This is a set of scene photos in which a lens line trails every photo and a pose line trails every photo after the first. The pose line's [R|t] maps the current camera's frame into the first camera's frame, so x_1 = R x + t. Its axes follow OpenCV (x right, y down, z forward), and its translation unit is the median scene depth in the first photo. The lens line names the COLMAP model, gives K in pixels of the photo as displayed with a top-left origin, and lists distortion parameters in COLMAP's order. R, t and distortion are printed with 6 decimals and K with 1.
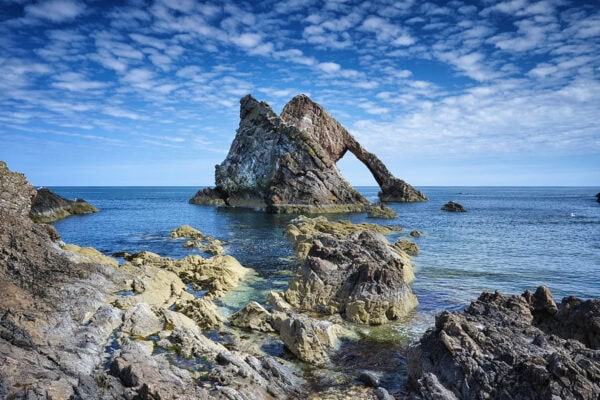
lens RADIAL K [[584.1, 0, 304.9], [0, 584.1, 200.9], [0, 0, 1]] dist [0.004302, 0.002530]
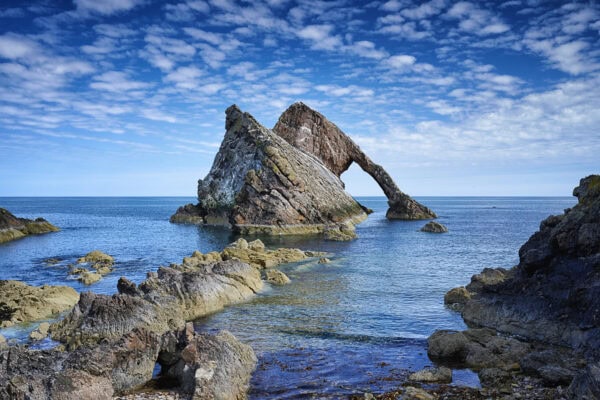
lens RADIAL K [[656.8, 0, 328.2], [0, 656.8, 198.7], [0, 0, 1]] dist [-0.073904, 0.039917]
pose [[0.998825, -0.000606, -0.048457, 0.176291], [-0.000357, 0.999802, -0.019871, -0.017680], [0.048459, 0.019864, 0.998628, -0.066060]]
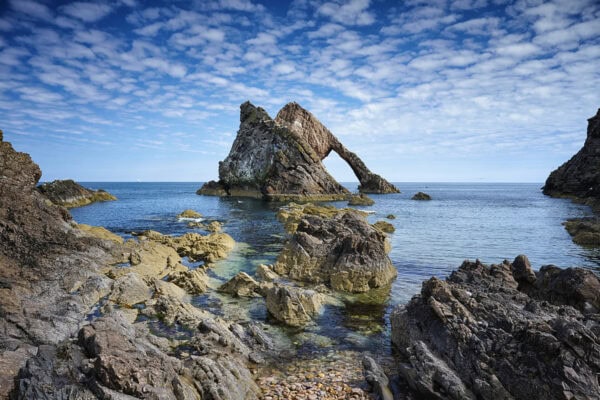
lens RADIAL K [[487.3, 0, 303.3], [0, 487.3, 201.3], [0, 0, 1]] dist [0.002682, -0.001441]
pose [[0.999895, 0.000927, 0.014459, 0.002373], [-0.001113, 0.999917, 0.012814, 0.009402], [-0.014446, -0.012829, 0.999813, 0.034845]]
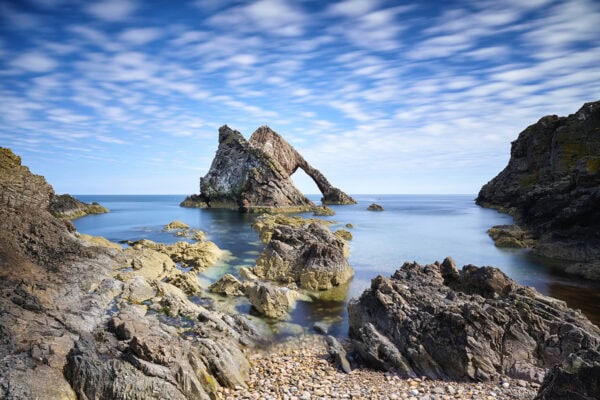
lens RADIAL K [[426.7, 0, 301.9], [0, 426.7, 204.6], [0, 0, 1]] dist [0.002540, -0.000647]
pose [[0.996718, -0.003544, 0.080869, -0.000738], [0.003740, 0.999990, -0.002275, 0.006230], [-0.080860, 0.002570, 0.996722, 0.014213]]
